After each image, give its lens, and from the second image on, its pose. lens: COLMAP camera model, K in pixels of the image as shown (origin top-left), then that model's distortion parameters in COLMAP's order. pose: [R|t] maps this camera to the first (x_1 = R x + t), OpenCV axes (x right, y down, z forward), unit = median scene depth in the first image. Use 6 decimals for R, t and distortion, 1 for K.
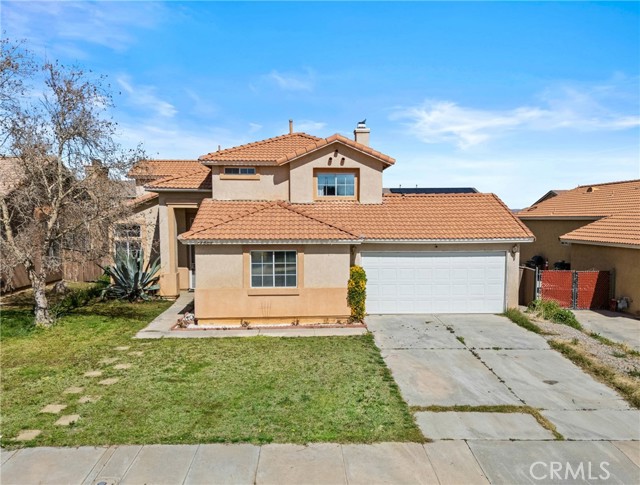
lens RADIAL K [[519.7, 0, 326.2], [0, 519.7, 268.4], [0, 0, 1]] dist [0.081173, -0.082897]
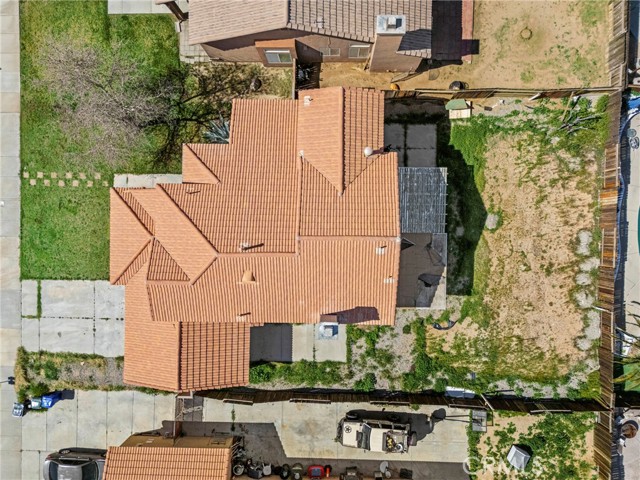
lens RADIAL K [[475.0, 0, 320.9], [0, 475.0, 239.0], [0, 0, 1]] dist [0.068589, -0.059389]
pose [[-0.067700, 0.997619, 0.013172, -0.170448], [-0.077043, -0.018390, 0.996858, -1.896524], [0.994727, 0.066472, 0.078105, 1.642815]]
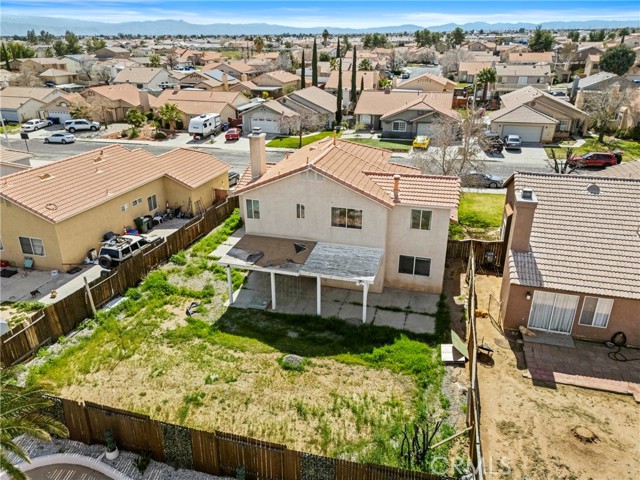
lens RADIAL K [[475.0, 0, 320.9], [0, 475.0, 239.0], [0, 0, 1]] dist [0.068589, -0.059389]
pose [[-0.947226, -0.126583, 0.294515, -0.690495], [0.030597, 0.878840, 0.476134, -1.006846], [-0.319102, 0.460018, -0.828588, 3.389871]]
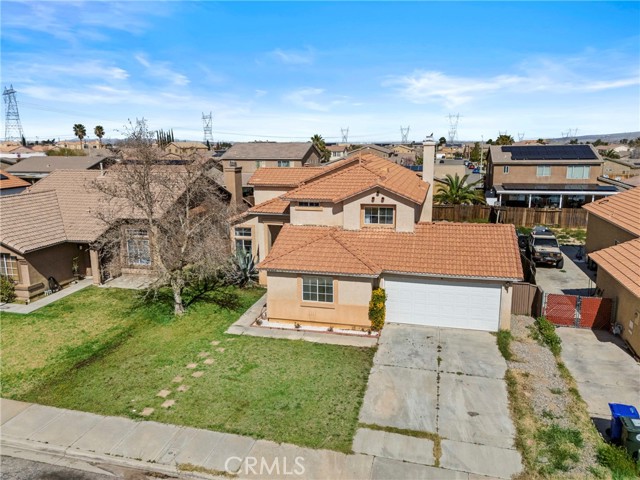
lens RADIAL K [[475.0, 0, 320.9], [0, 475.0, 239.0], [0, 0, 1]] dist [0.068589, -0.059389]
pose [[0.954523, 0.051660, -0.293626, 0.294608], [-0.019487, 0.993578, 0.111458, -0.293467], [0.297499, -0.100667, 0.949400, -0.230604]]
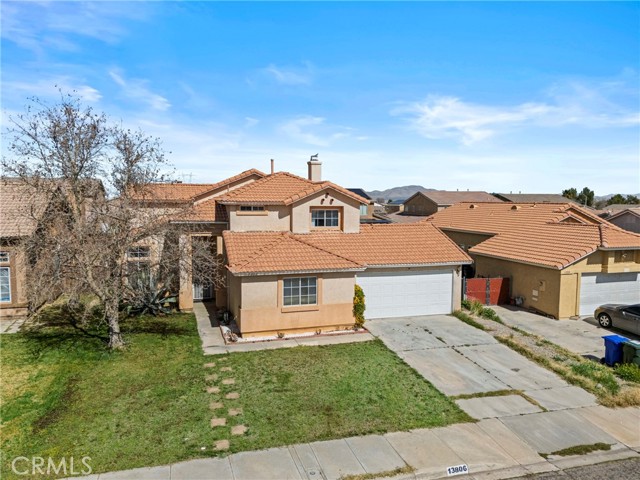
lens RADIAL K [[468.8, 0, 317.2], [0, 468.8, 238.6], [0, 0, 1]] dist [0.070520, -0.055473]
pose [[0.971721, -0.013758, 0.235729, -0.349894], [0.016448, 0.999820, -0.009447, -0.125146], [-0.235556, 0.013057, 0.971773, -0.169887]]
